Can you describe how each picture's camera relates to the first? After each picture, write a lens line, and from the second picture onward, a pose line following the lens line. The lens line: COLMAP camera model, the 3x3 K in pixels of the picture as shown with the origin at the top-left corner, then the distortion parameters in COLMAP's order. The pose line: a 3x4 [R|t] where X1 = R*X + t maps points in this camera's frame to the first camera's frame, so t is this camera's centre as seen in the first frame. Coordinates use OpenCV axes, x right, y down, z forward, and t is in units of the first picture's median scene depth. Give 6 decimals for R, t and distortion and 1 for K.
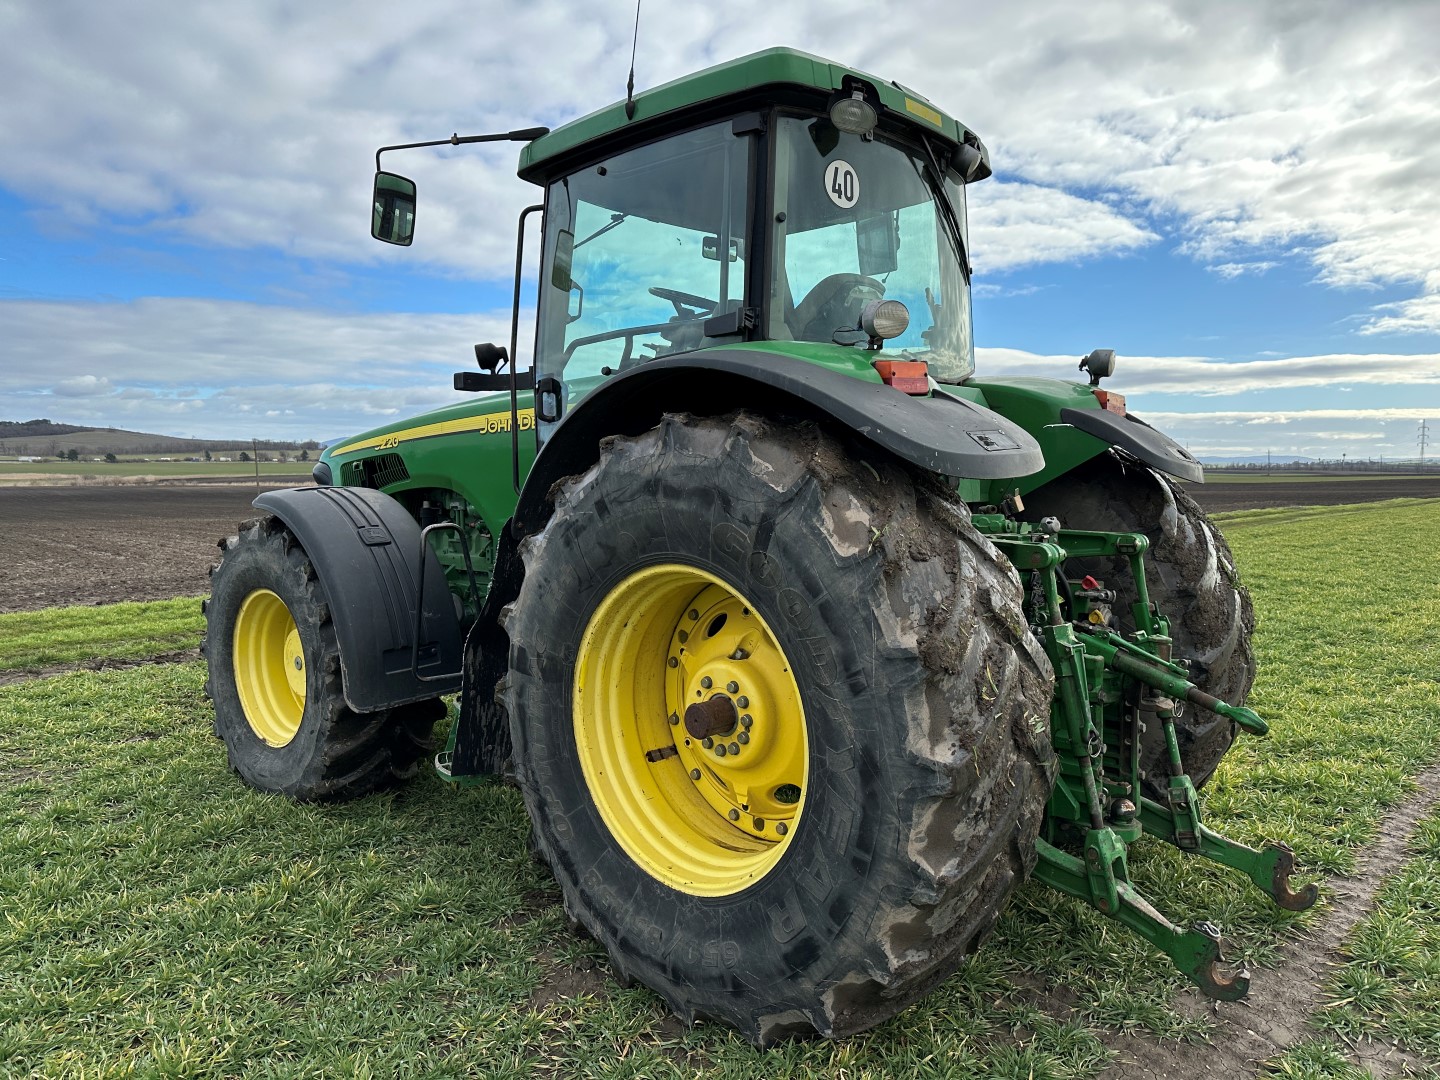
lens RADIAL K [[995.3, 0, 721.7], [0, 995.3, 536.4], [0, 0, 1]] dist [0.128701, -0.194961]
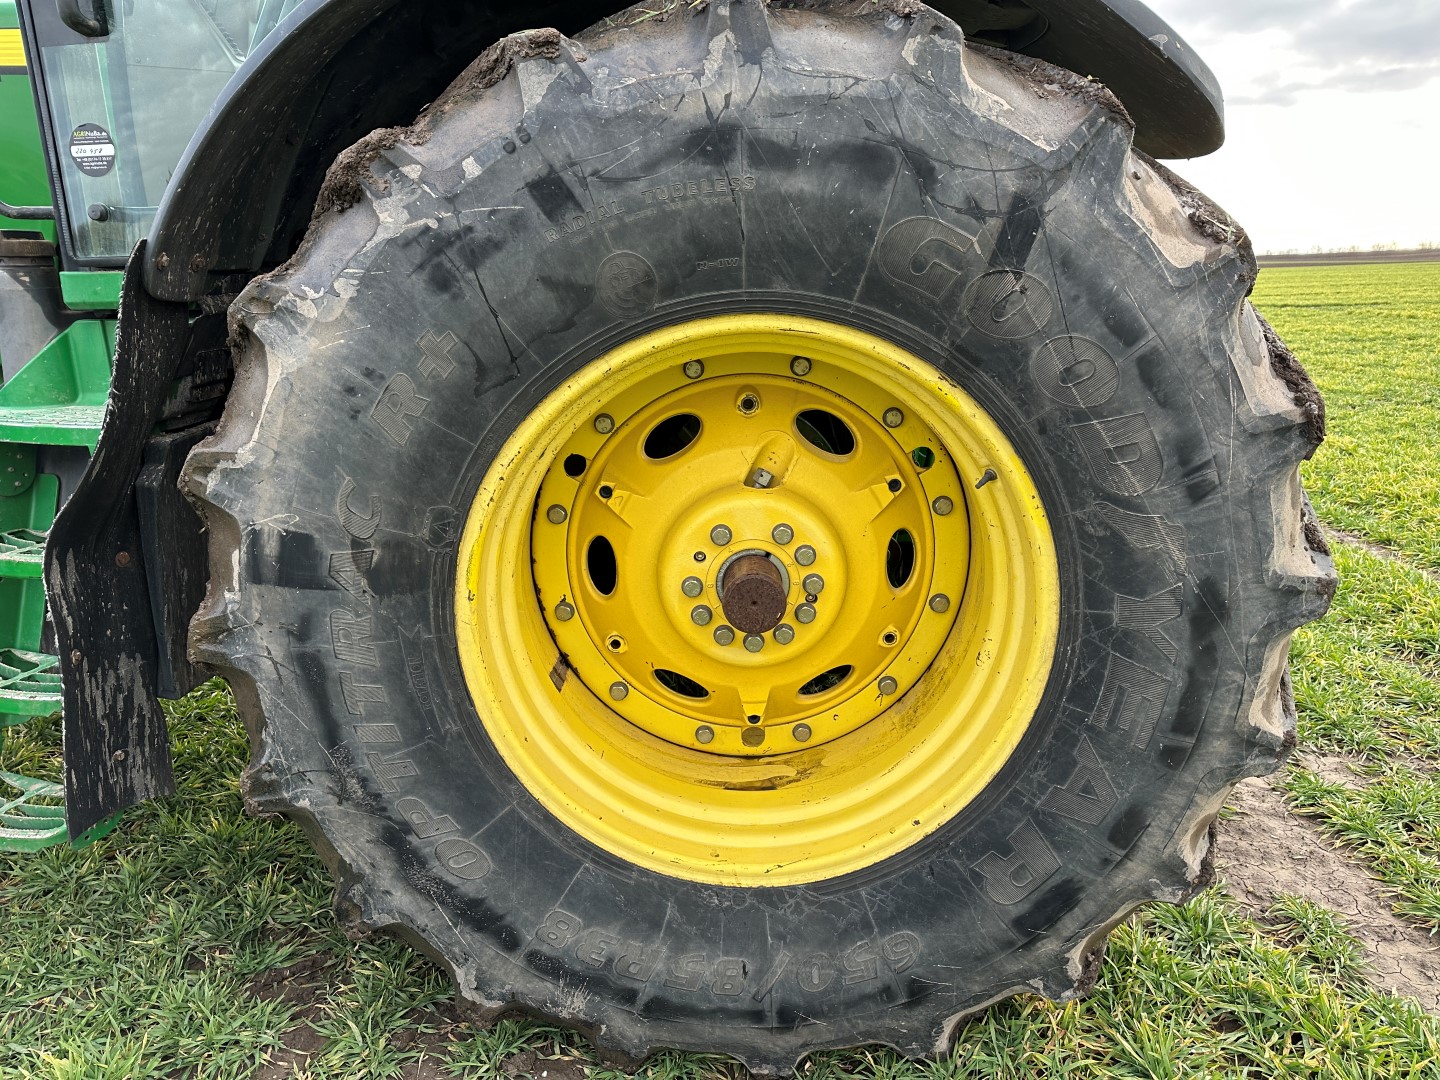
lens RADIAL K [[965.3, 0, 720.0], [0, 965.3, 540.0], [0, 0, 1]] dist [0.082721, -0.130645]
pose [[0.739377, -0.175364, 0.650054, -0.413867], [0.047689, 0.976701, 0.209240, 0.037966], [-0.671601, -0.123707, 0.730513, 0.665180]]
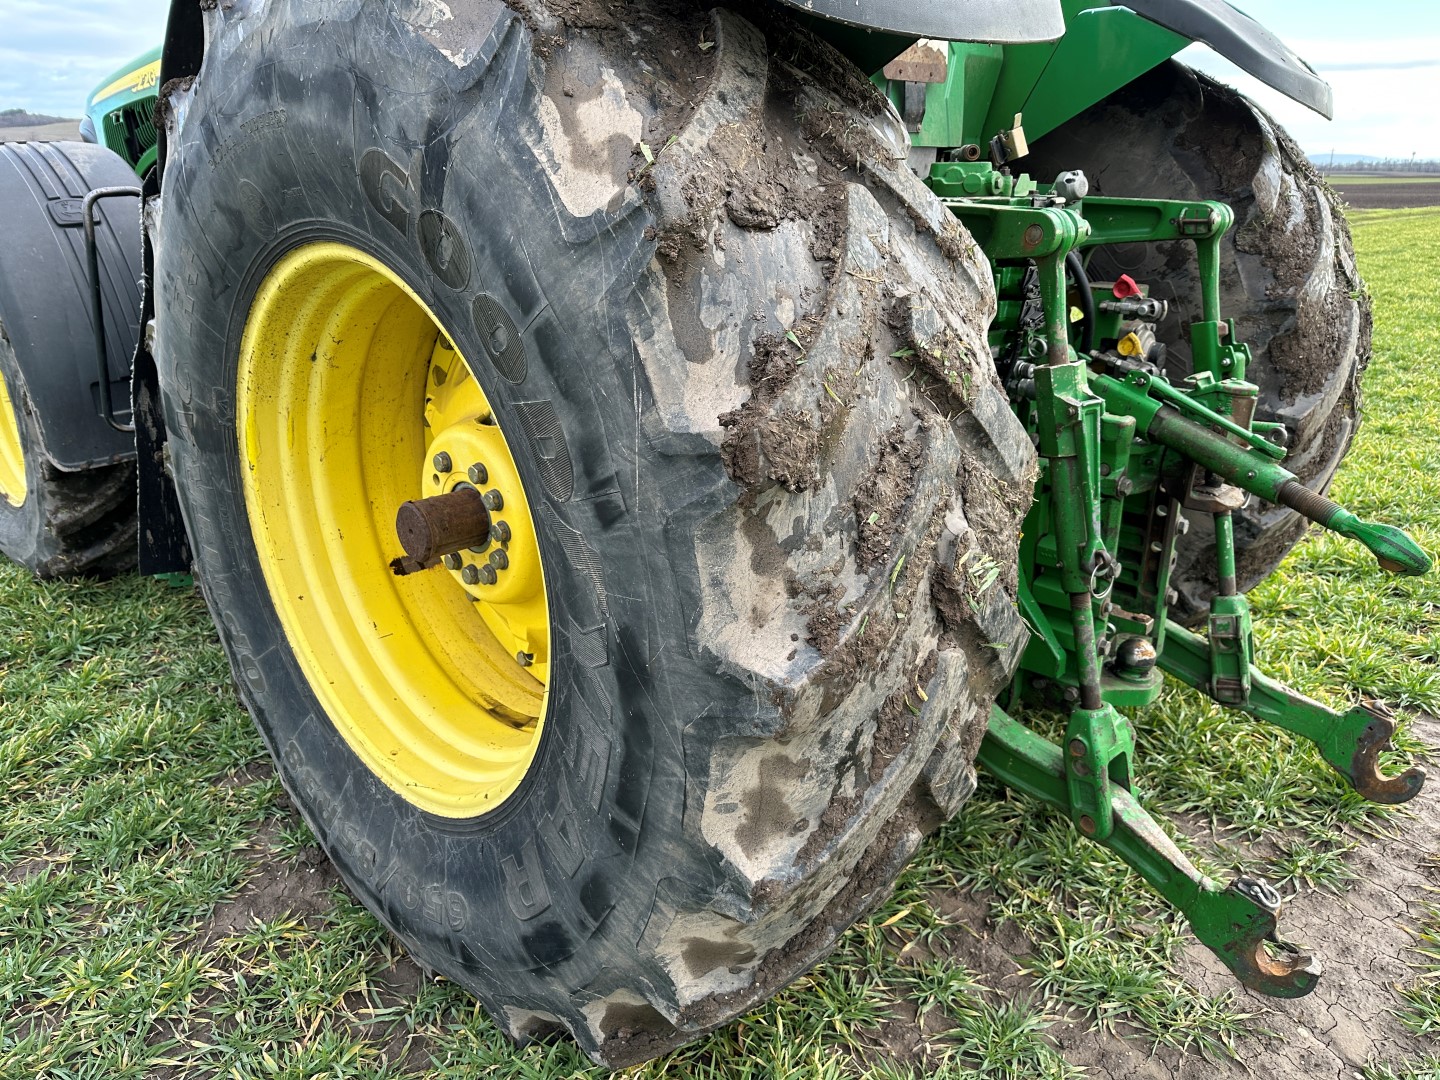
lens RADIAL K [[1000.4, 0, 718.5], [0, 1000.4, 534.9], [0, 0, 1]] dist [0.103035, -0.145349]
pose [[0.999783, 0.010678, -0.017897, 0.172060], [-0.005305, 0.960866, 0.276964, 0.027406], [0.020154, -0.276809, 0.960714, 0.478517]]
